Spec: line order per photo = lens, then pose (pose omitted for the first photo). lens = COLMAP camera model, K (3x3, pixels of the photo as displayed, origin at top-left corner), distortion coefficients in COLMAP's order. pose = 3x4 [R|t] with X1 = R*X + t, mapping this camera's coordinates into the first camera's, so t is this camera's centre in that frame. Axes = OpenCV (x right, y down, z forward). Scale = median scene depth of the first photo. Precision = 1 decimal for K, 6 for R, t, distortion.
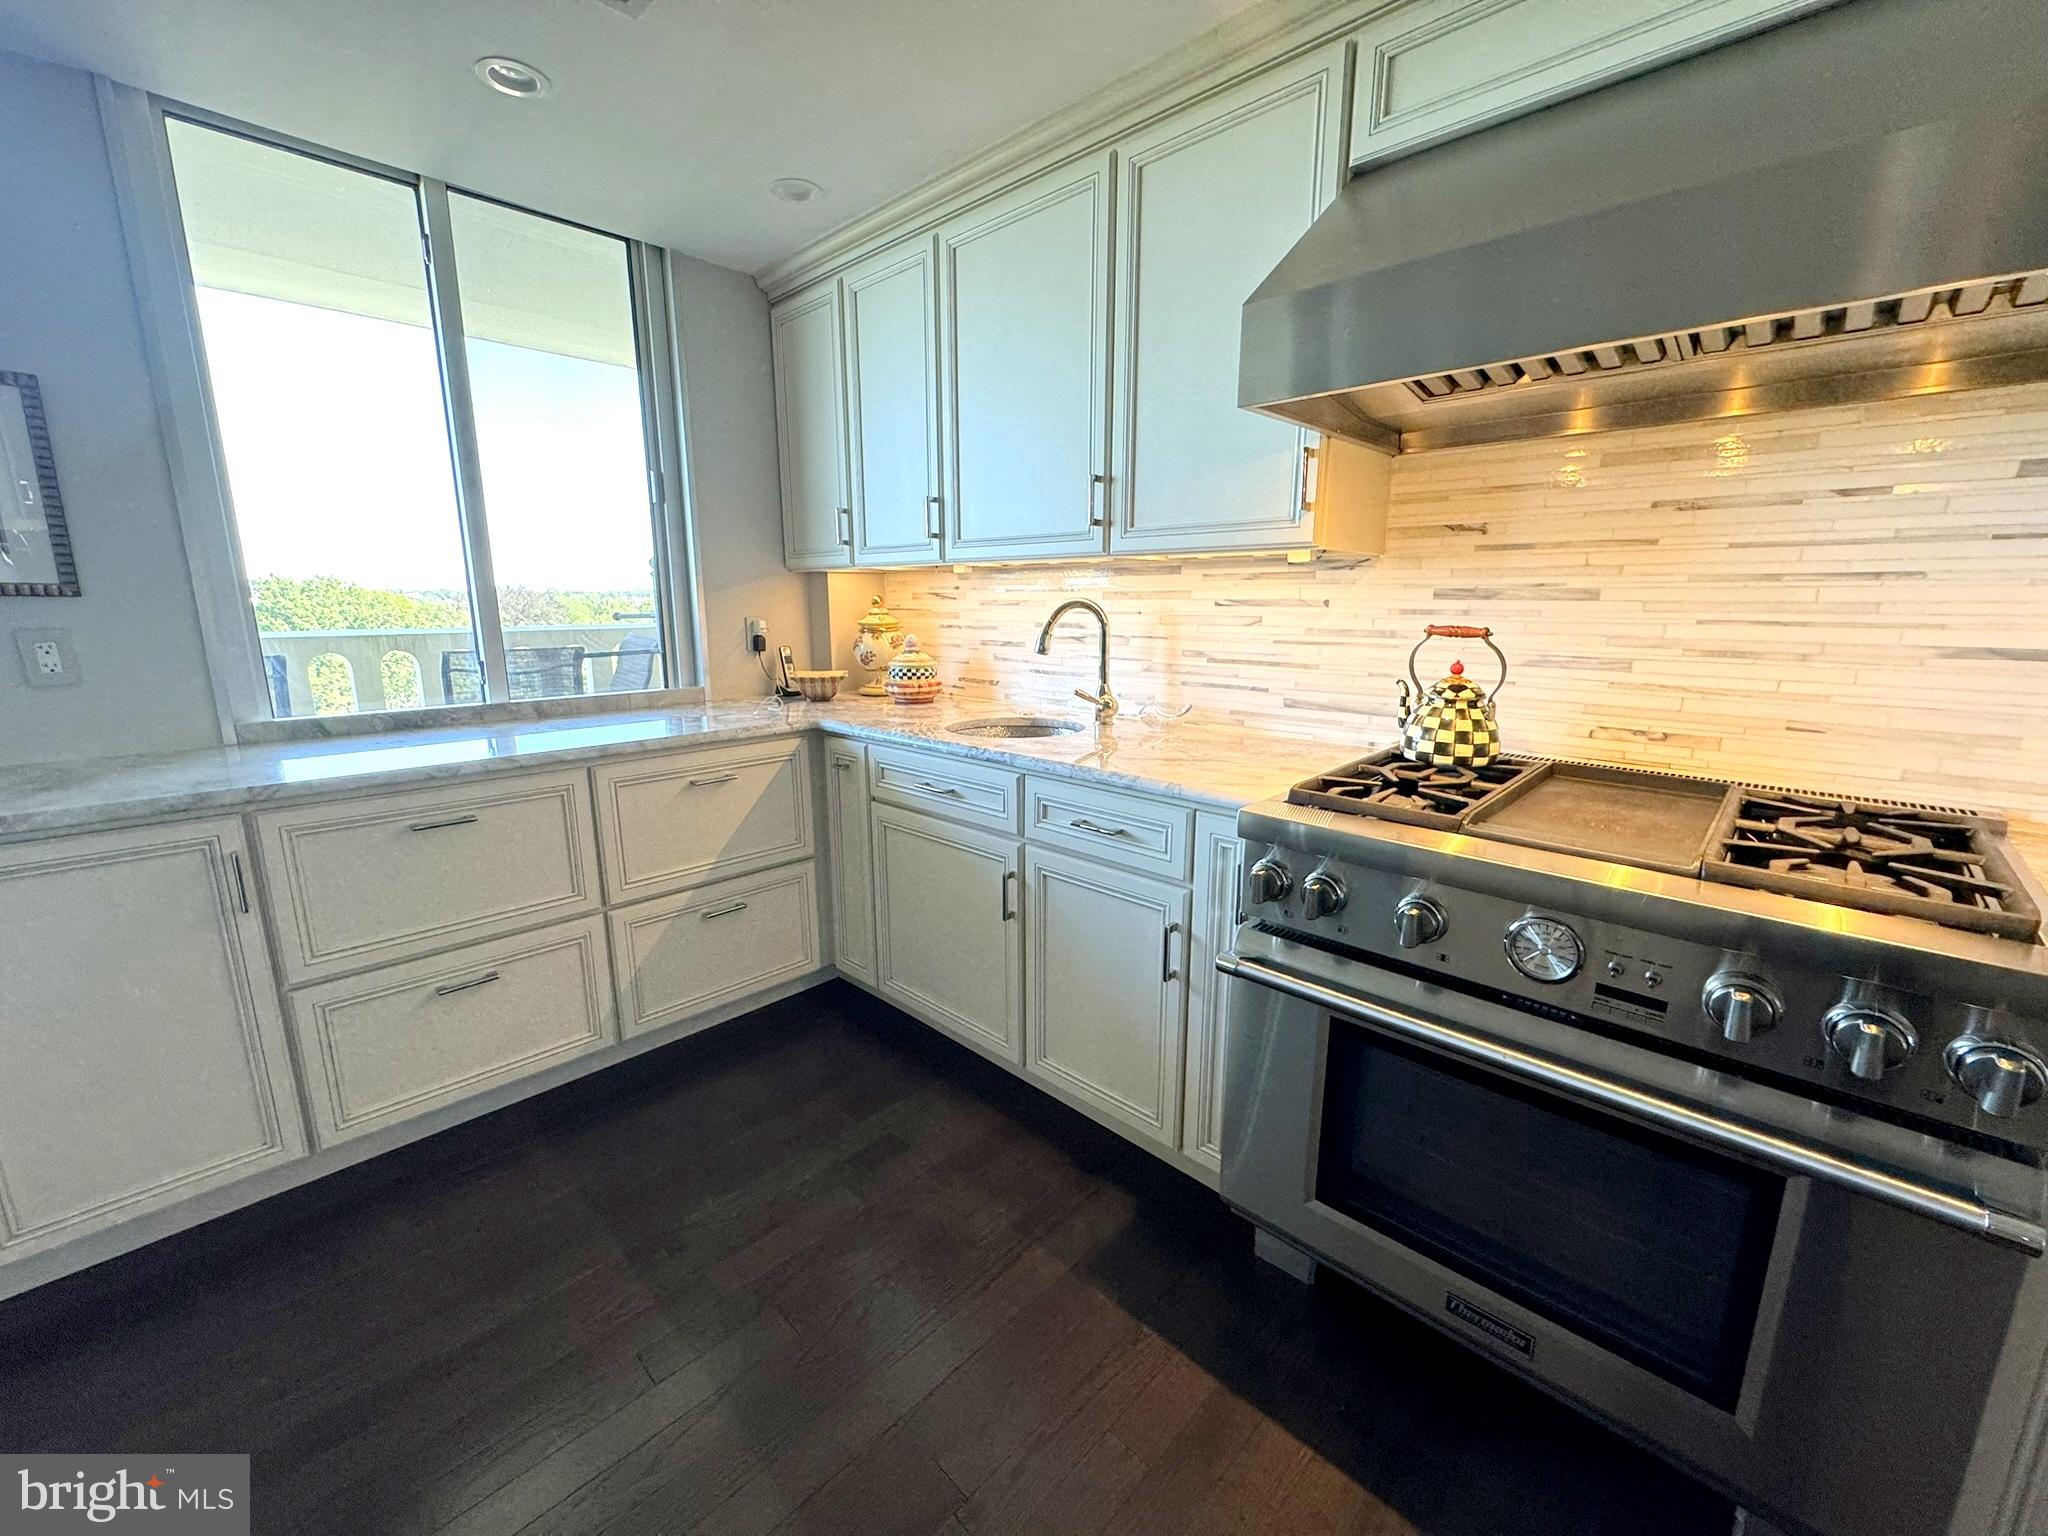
lens RADIAL K [[824.5, 0, 1018.3], [0, 824.5, 765.3], [0, 0, 1]] dist [-0.001725, -0.000175]
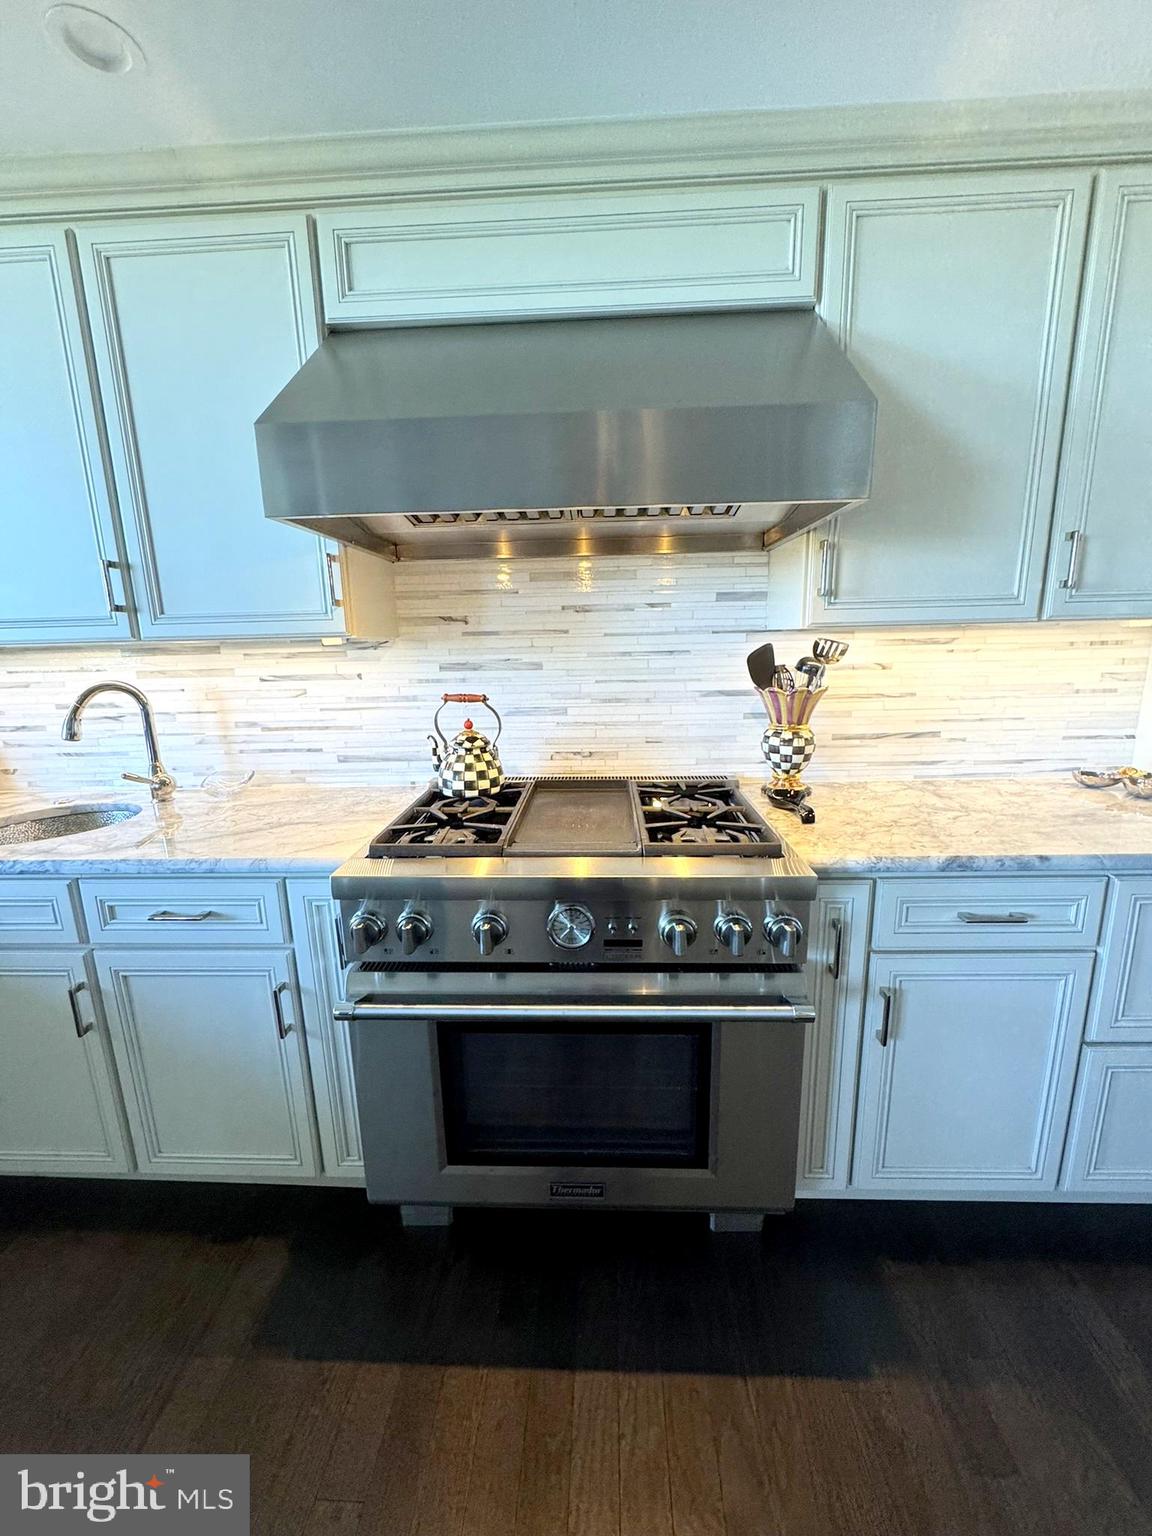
lens RADIAL K [[618.3, 0, 581.5], [0, 618.3, 766.7], [0, 0, 1]] dist [-0.001725, -0.000175]
pose [[0.744410, -0.151315, 0.650352, -0.003113], [0.156432, 0.986400, 0.050445, -0.071241], [-0.649140, 0.064185, 0.757956, 0.109134]]
